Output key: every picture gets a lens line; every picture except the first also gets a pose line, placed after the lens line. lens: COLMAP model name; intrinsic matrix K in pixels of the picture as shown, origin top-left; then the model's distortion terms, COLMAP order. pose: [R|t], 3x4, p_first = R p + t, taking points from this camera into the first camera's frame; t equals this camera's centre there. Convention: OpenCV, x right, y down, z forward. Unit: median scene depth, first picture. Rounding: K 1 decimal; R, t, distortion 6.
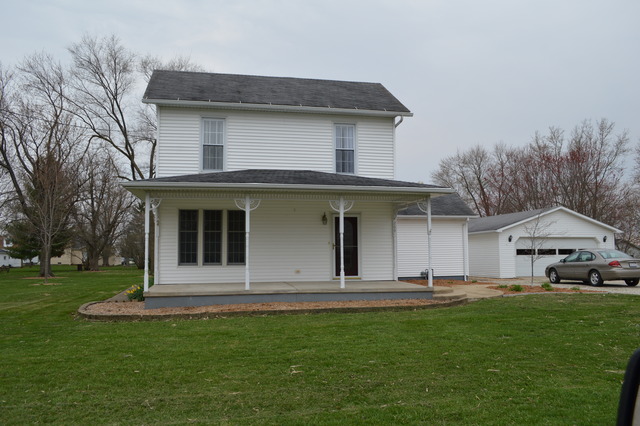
lens RADIAL K [[510.9, 0, 319.8], [0, 510.9, 212.2], [0, 0, 1]] dist [-0.076957, -0.002017]
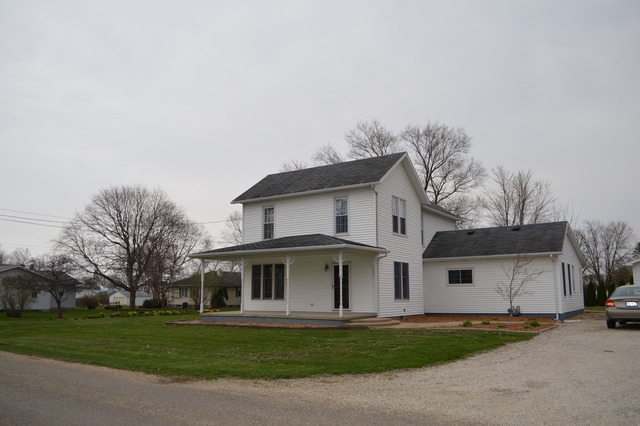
lens RADIAL K [[510.9, 0, 319.8], [0, 510.9, 214.1], [0, 0, 1]] dist [-0.076957, -0.002017]
pose [[0.714921, -0.108410, -0.690750, 1.003617], [0.057902, 0.993693, -0.096027, 0.001067], [0.696804, 0.028656, 0.716689, -0.034646]]
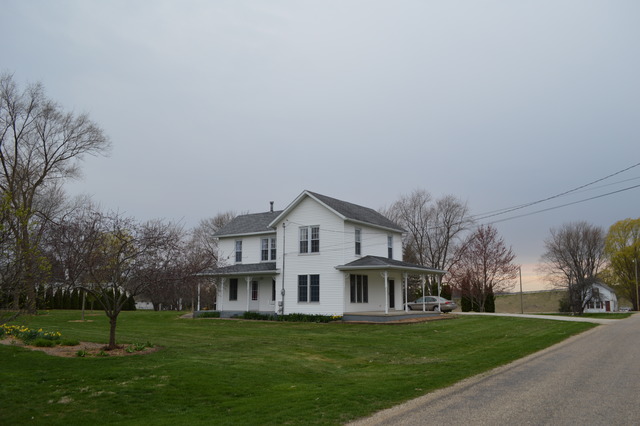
lens RADIAL K [[510.9, 0, 320.5], [0, 510.9, 213.5], [0, 0, 1]] dist [-0.076957, -0.002017]
pose [[0.719579, 0.113754, 0.685029, -1.675012], [-0.066011, 0.993229, -0.095593, -0.044043], [-0.691265, 0.023567, 0.722217, -0.334367]]
